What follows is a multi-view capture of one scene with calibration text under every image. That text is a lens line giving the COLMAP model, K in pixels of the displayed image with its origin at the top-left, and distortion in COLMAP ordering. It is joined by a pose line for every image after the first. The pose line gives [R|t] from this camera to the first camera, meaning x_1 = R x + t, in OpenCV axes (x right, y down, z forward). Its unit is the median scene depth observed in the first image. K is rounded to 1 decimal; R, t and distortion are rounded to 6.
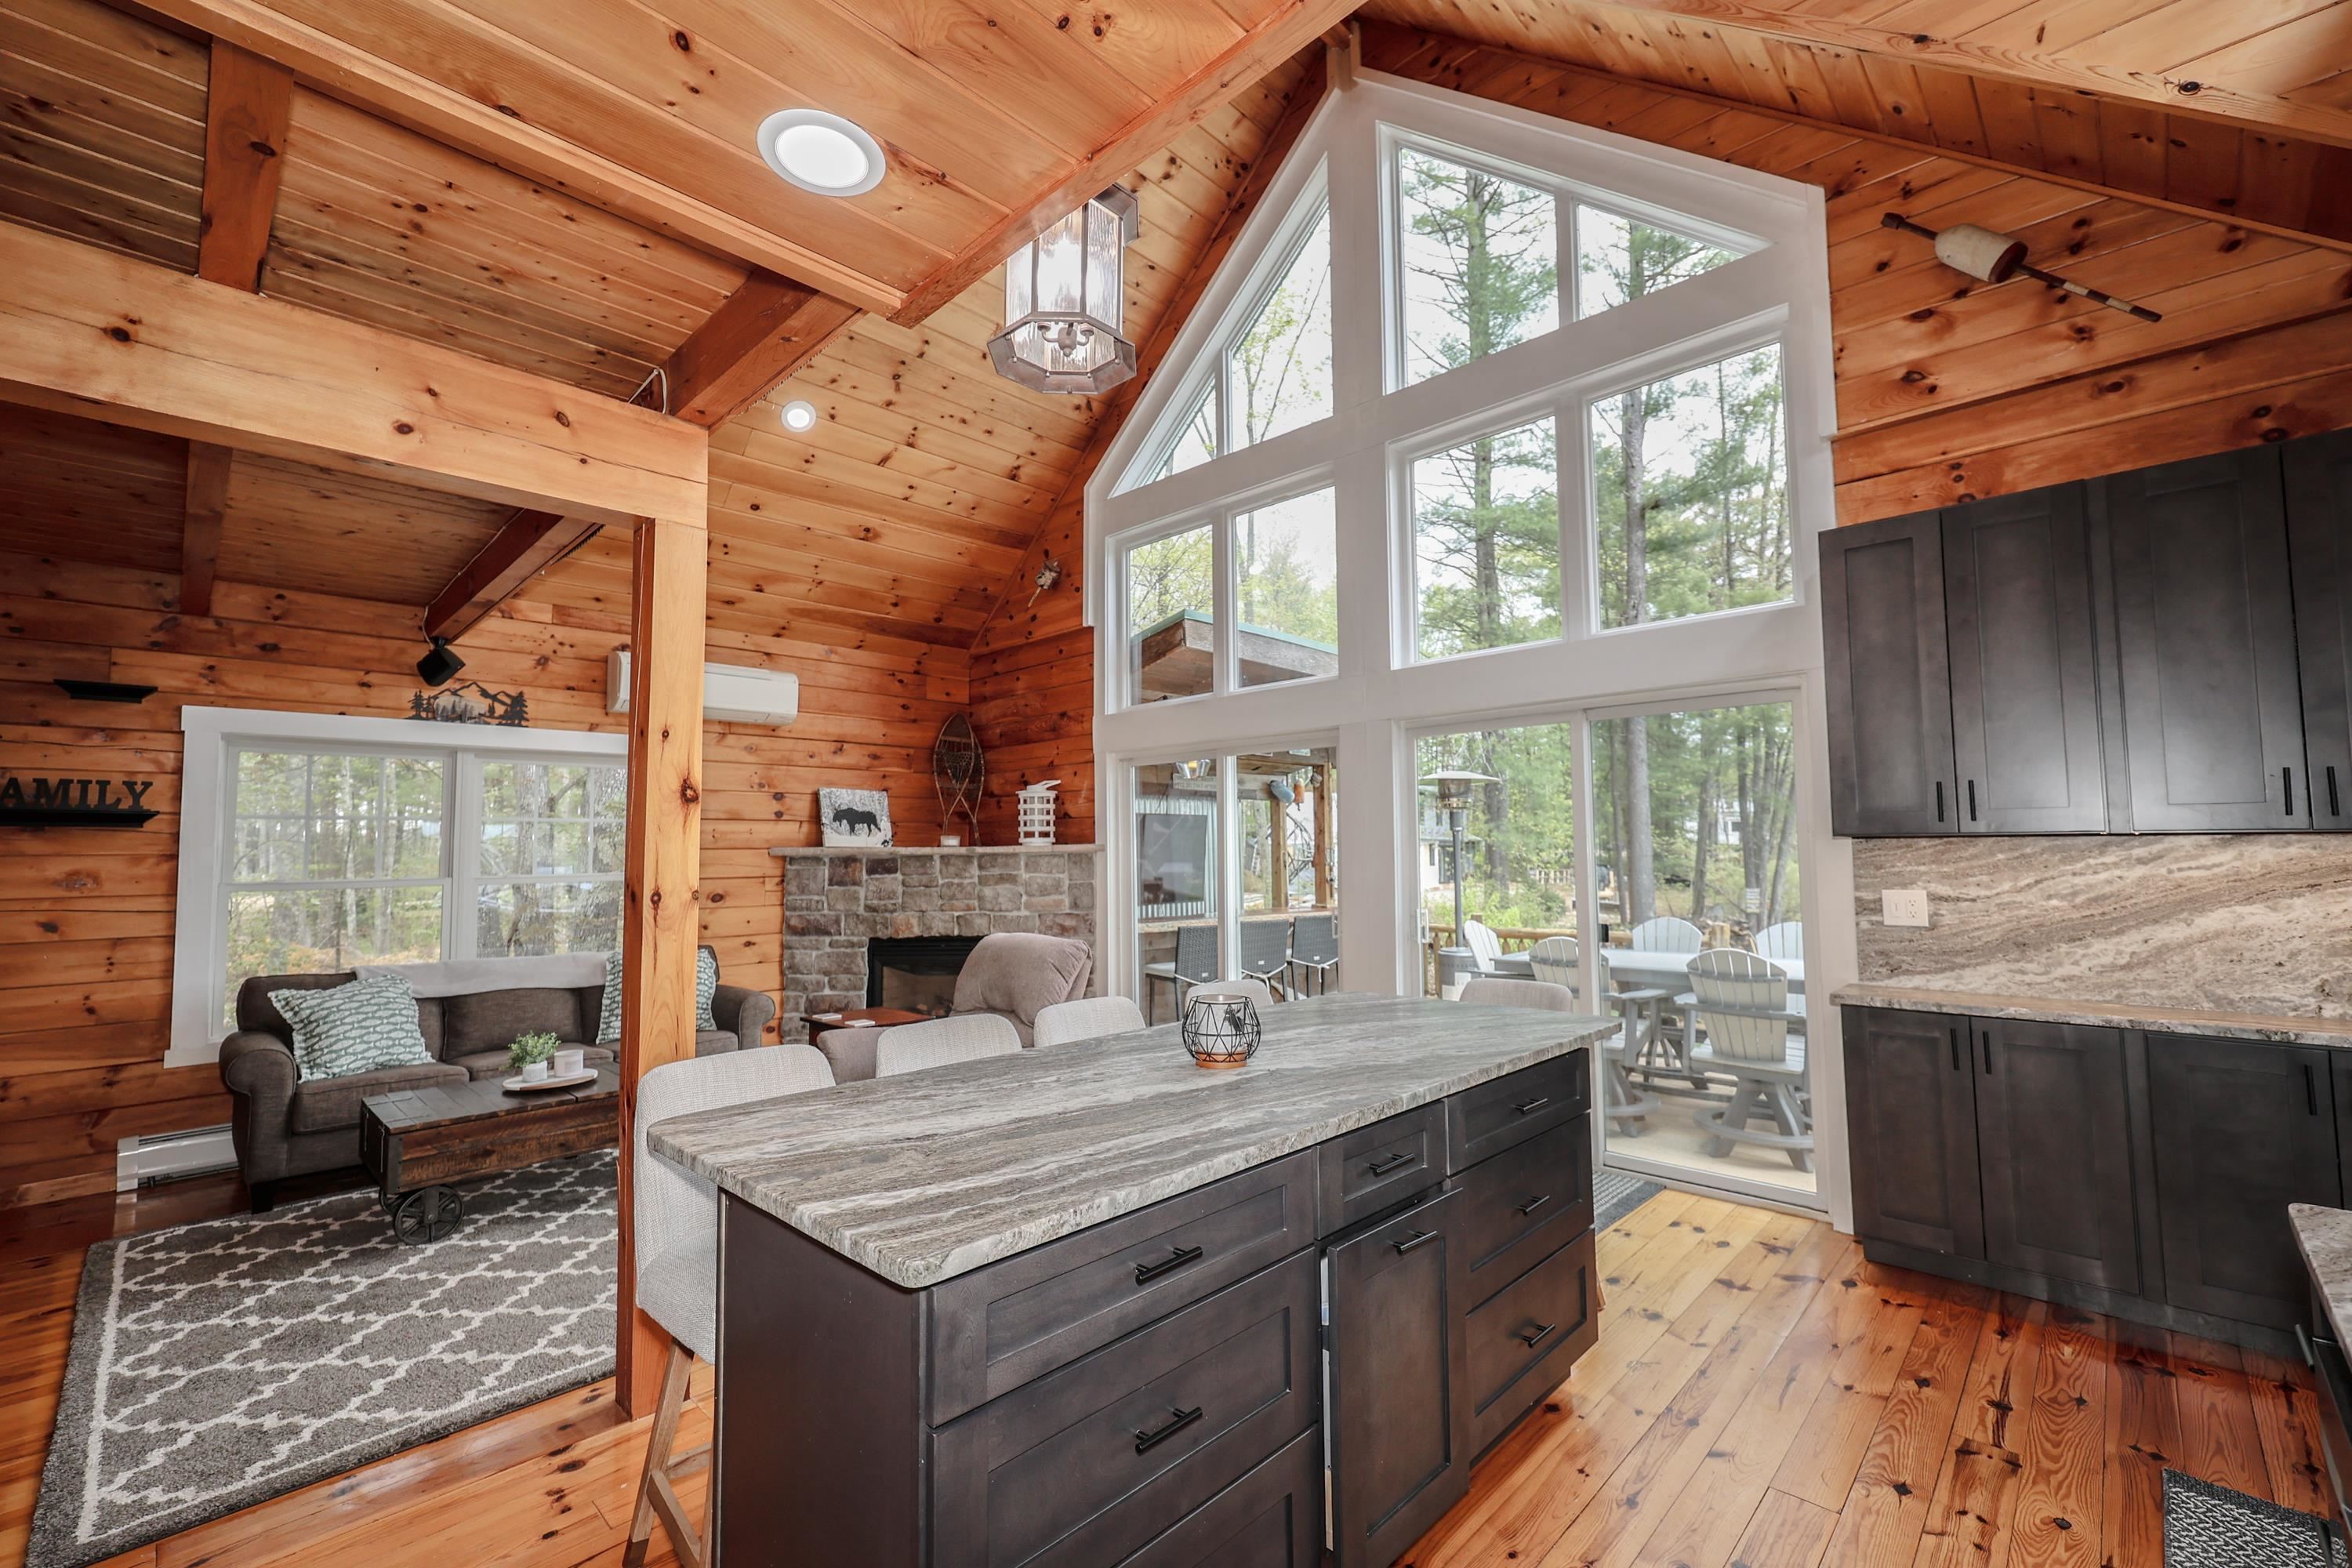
lens RADIAL K [[975.1, 0, 1171.8], [0, 975.1, 787.3], [0, 0, 1]] dist [0.001424, 0.000130]
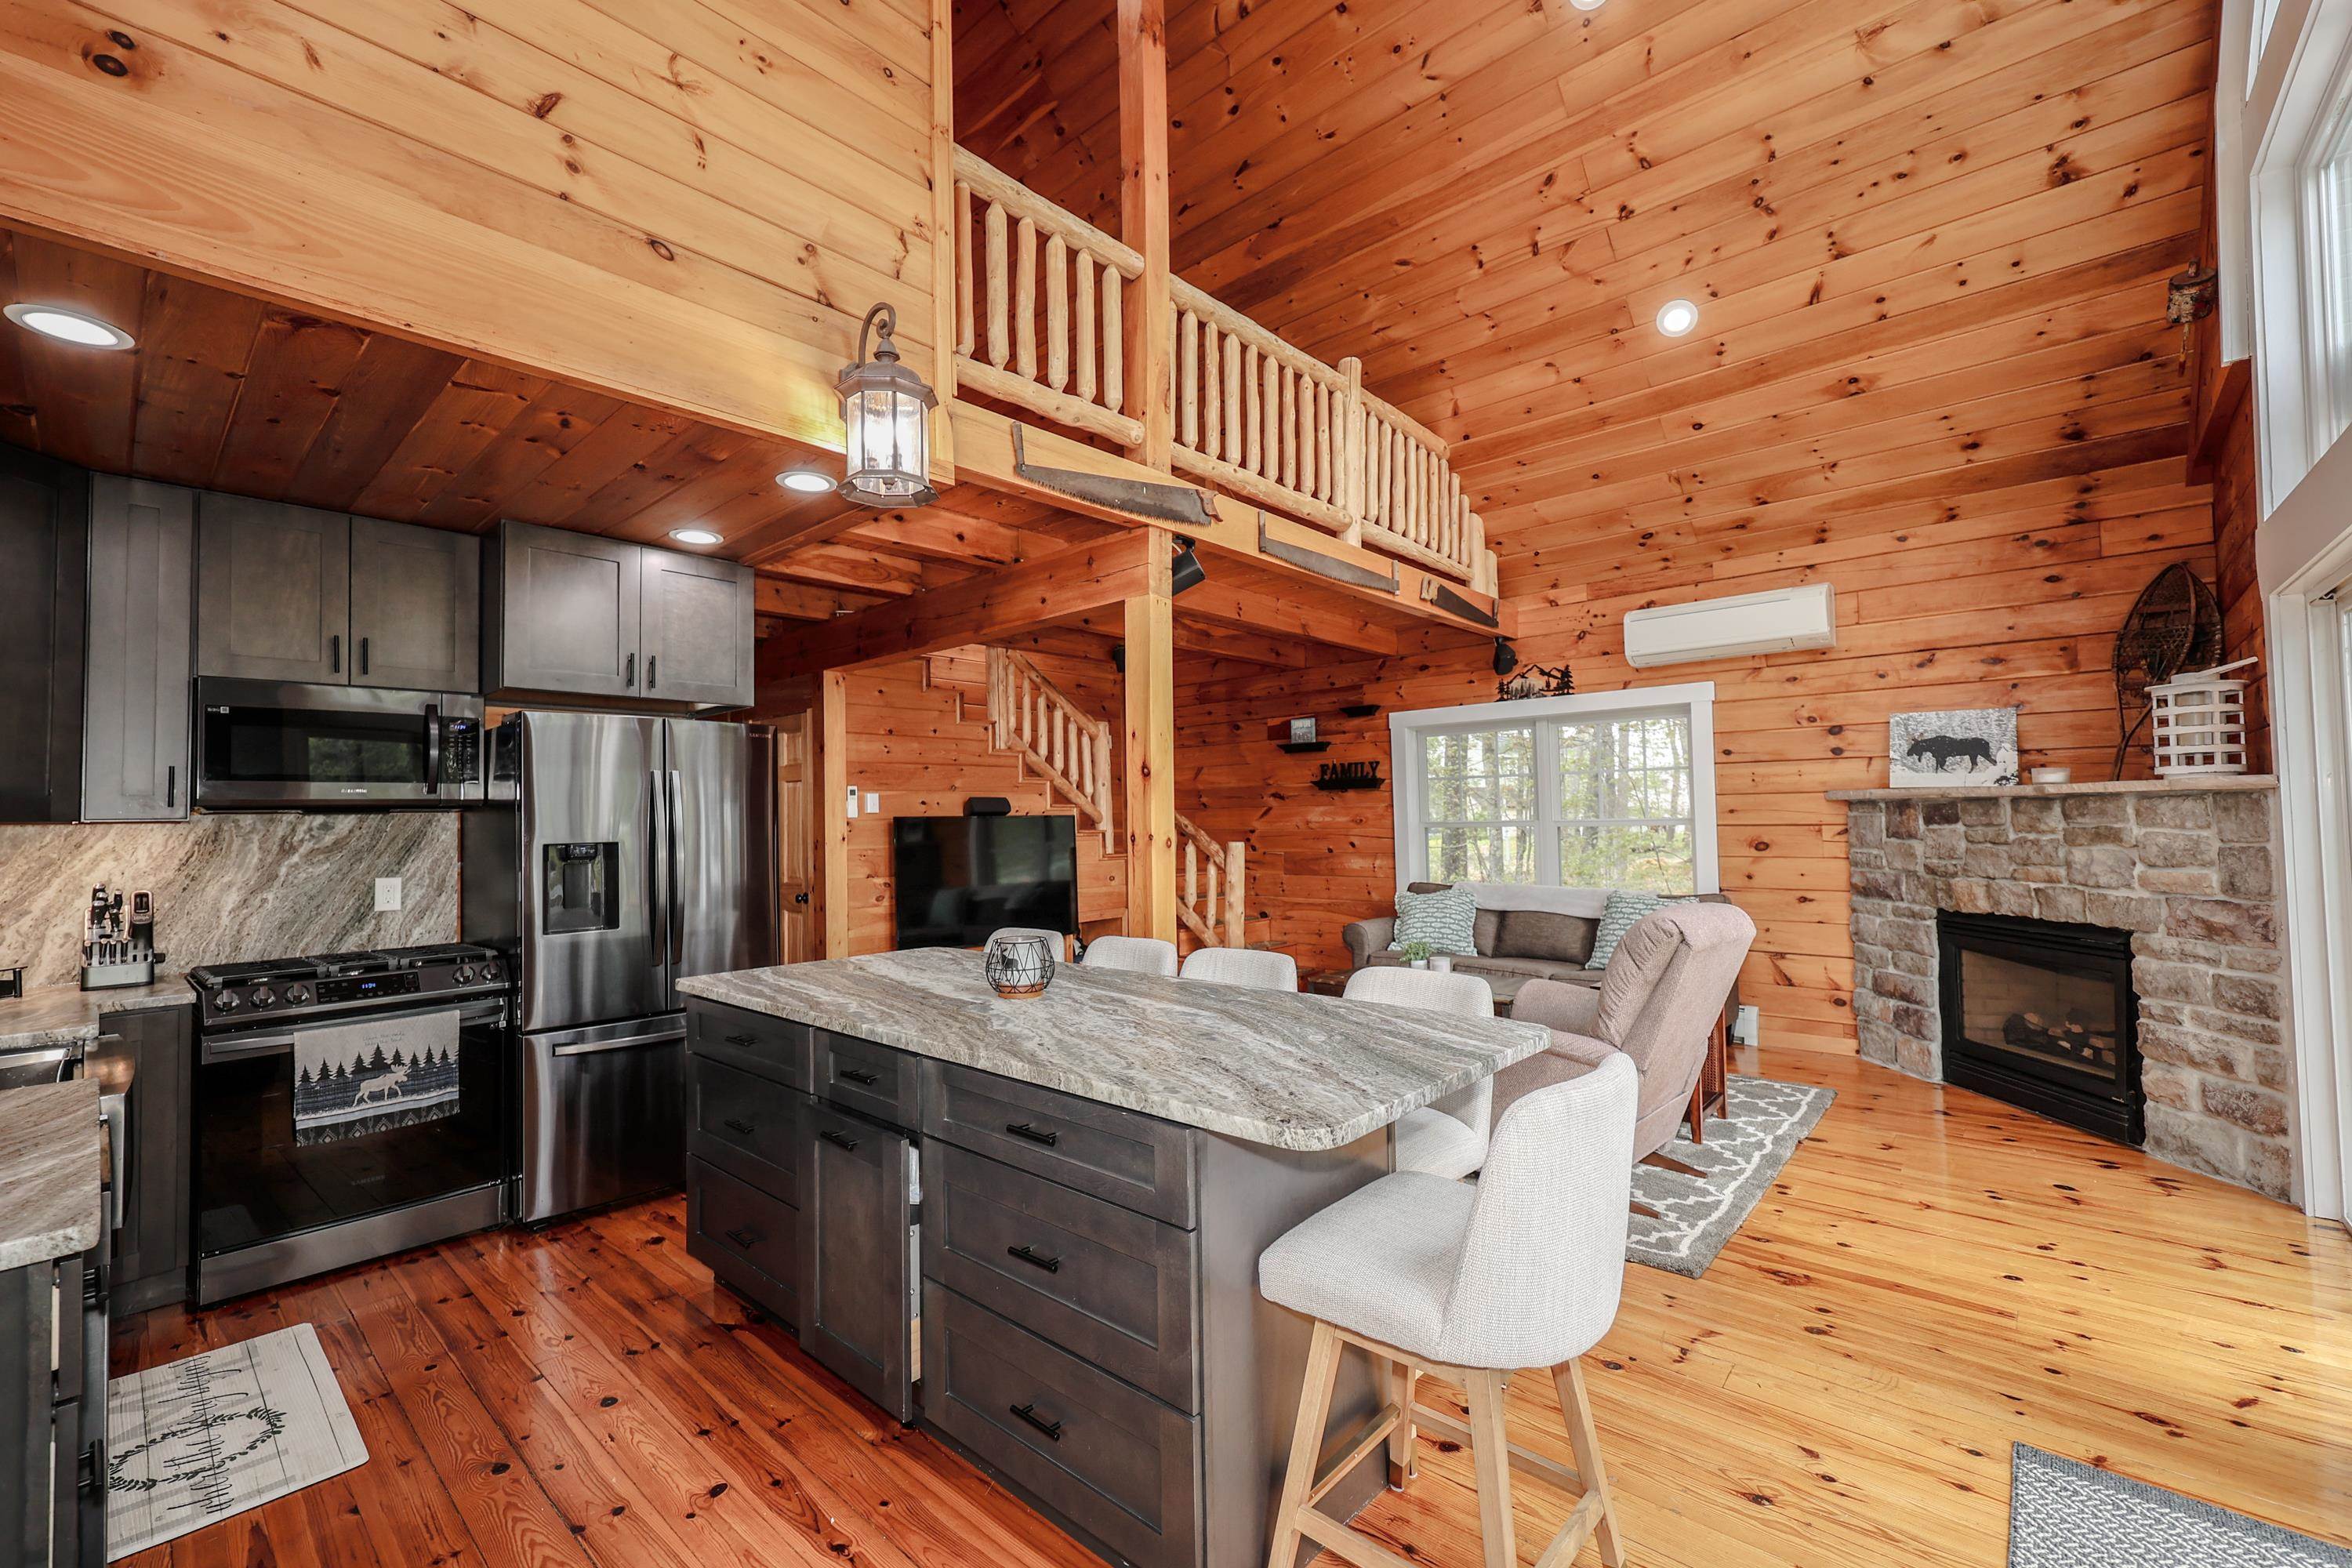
lens RADIAL K [[975.1, 0, 1171.8], [0, 975.1, 787.3], [0, 0, 1]] dist [0.001424, 0.000130]
pose [[0.039338, -0.020460, -0.999016, 0.422785], [0.081662, 0.996512, -0.017193, 0.026371], [0.995883, -0.080905, 0.040872, 0.393539]]
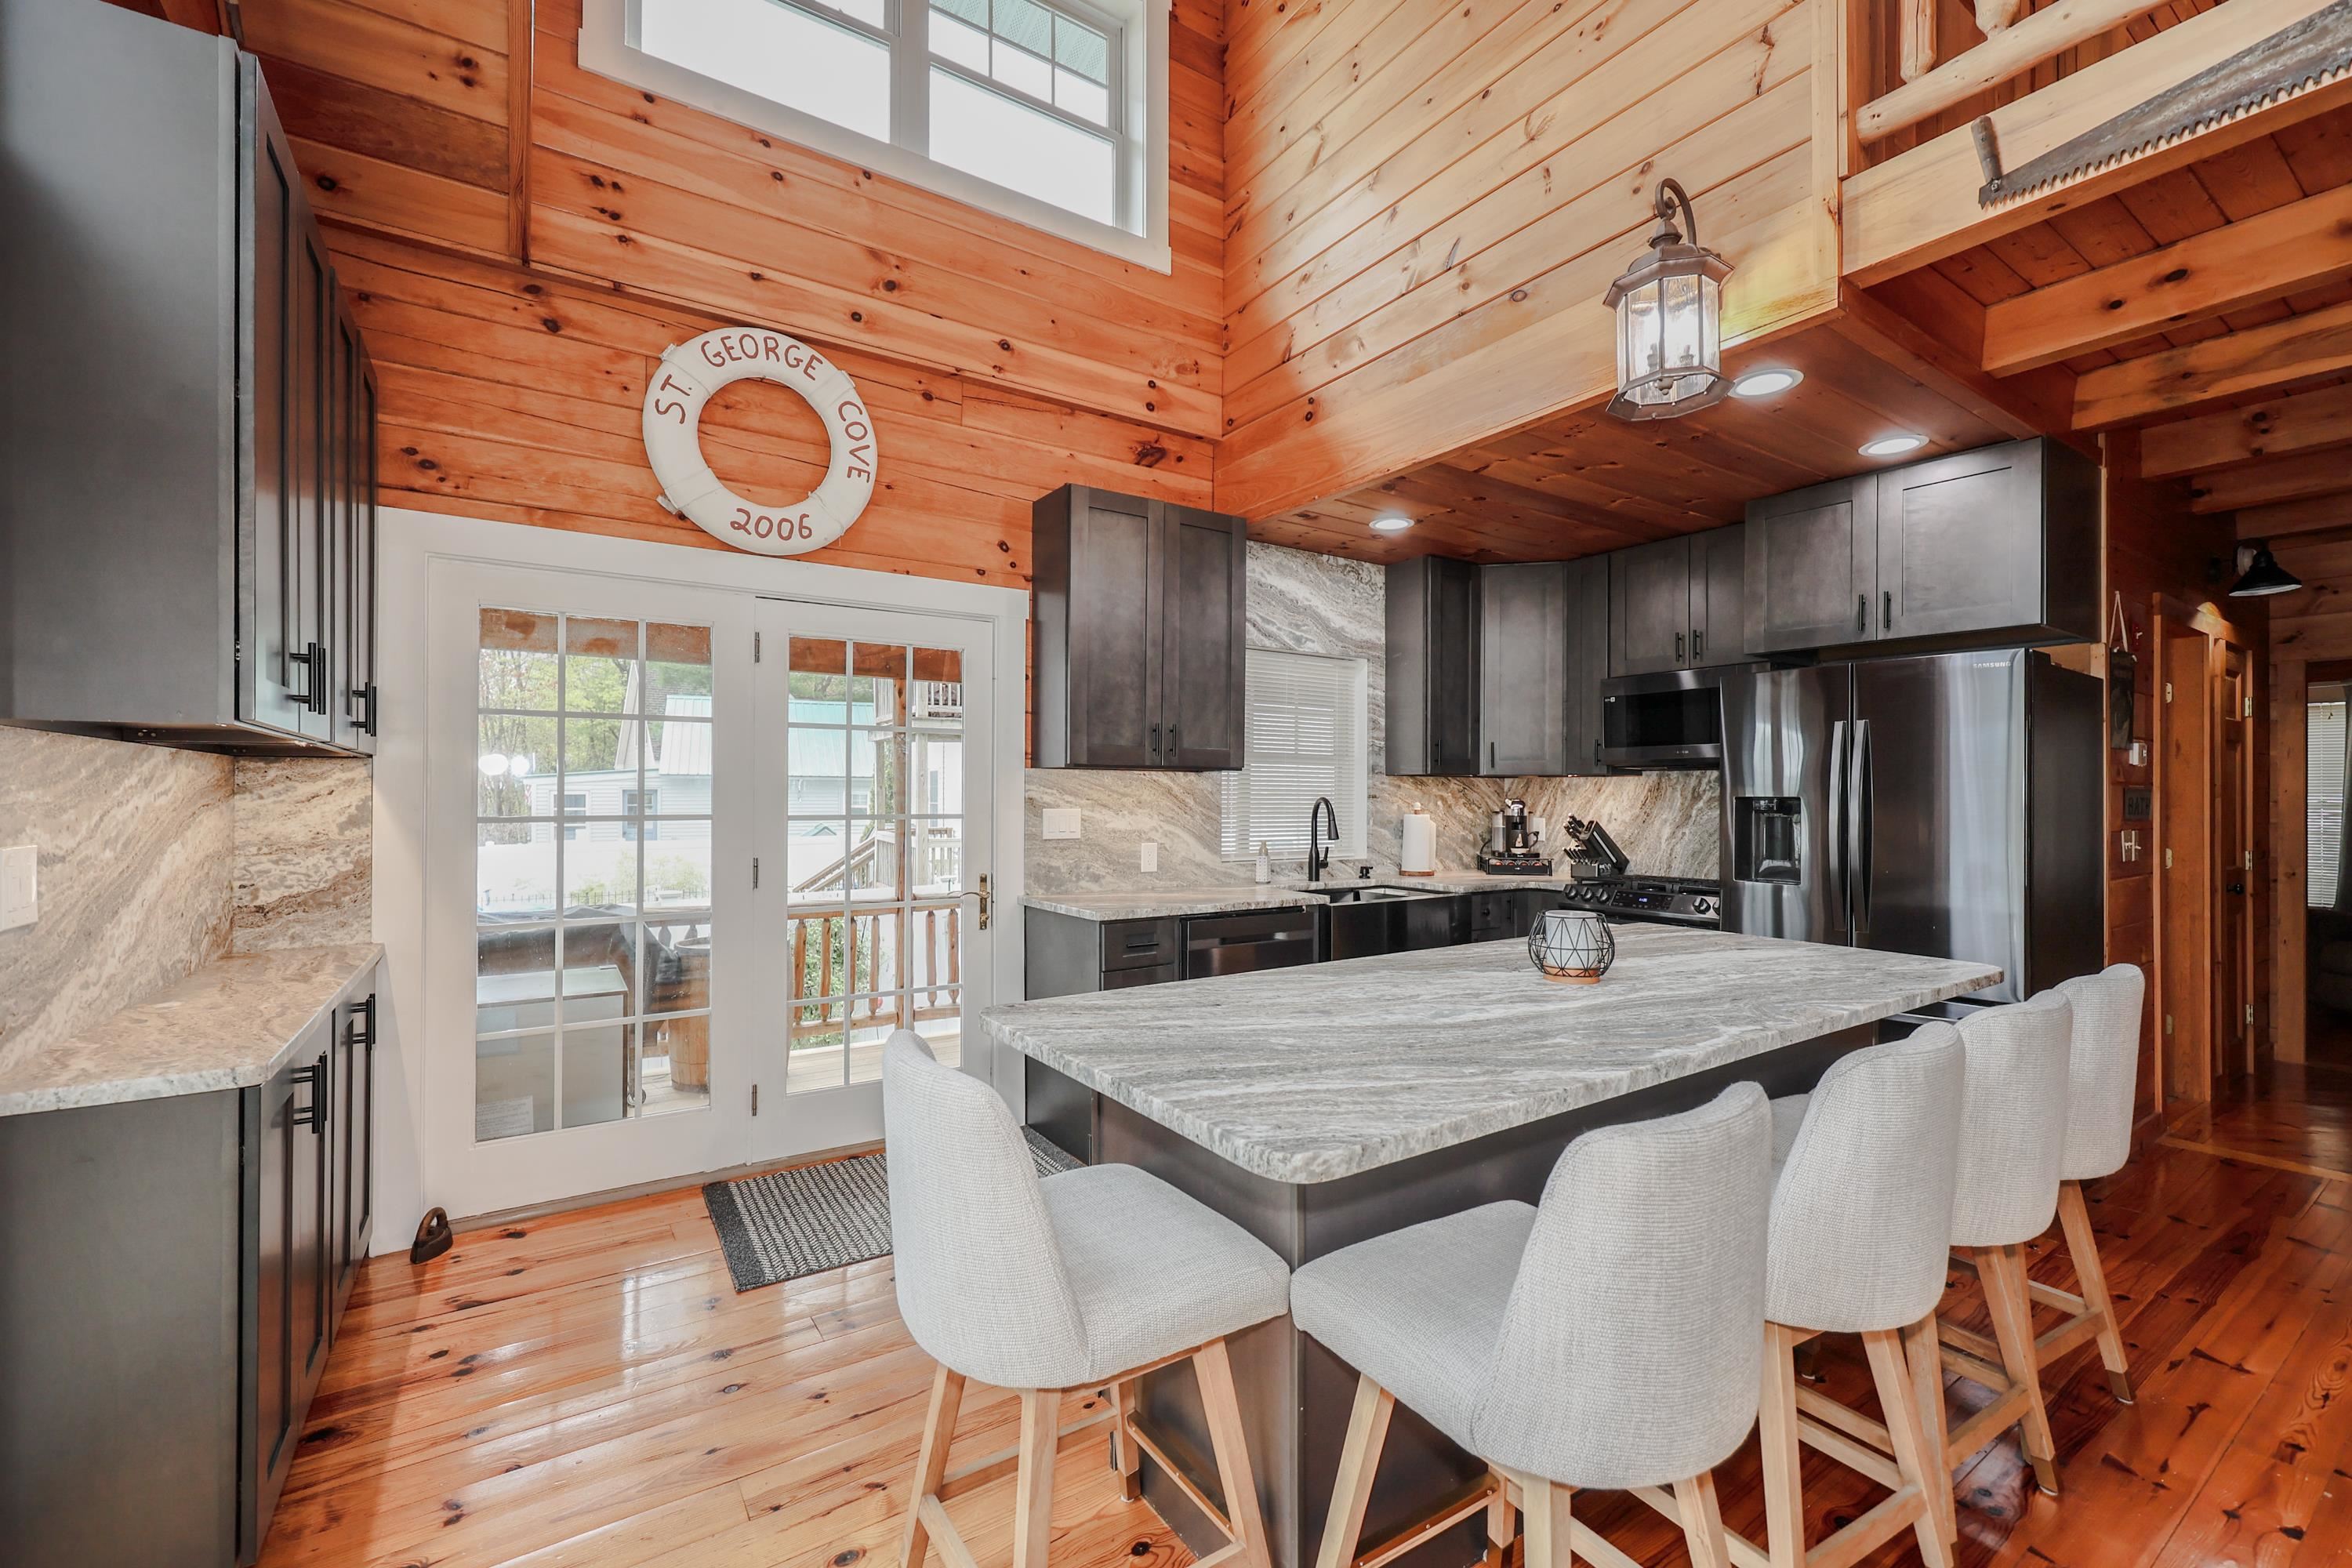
lens RADIAL K [[983.1, 0, 1176.0], [0, 983.1, 784.0], [0, 0, 1]] dist [-0.000628, 0.000143]
pose [[-0.977934, 0.008526, 0.208740, 0.079306], [-0.006940, 0.997289, -0.073250, 0.057474], [-0.208799, -0.073082, -0.975224, 0.710161]]
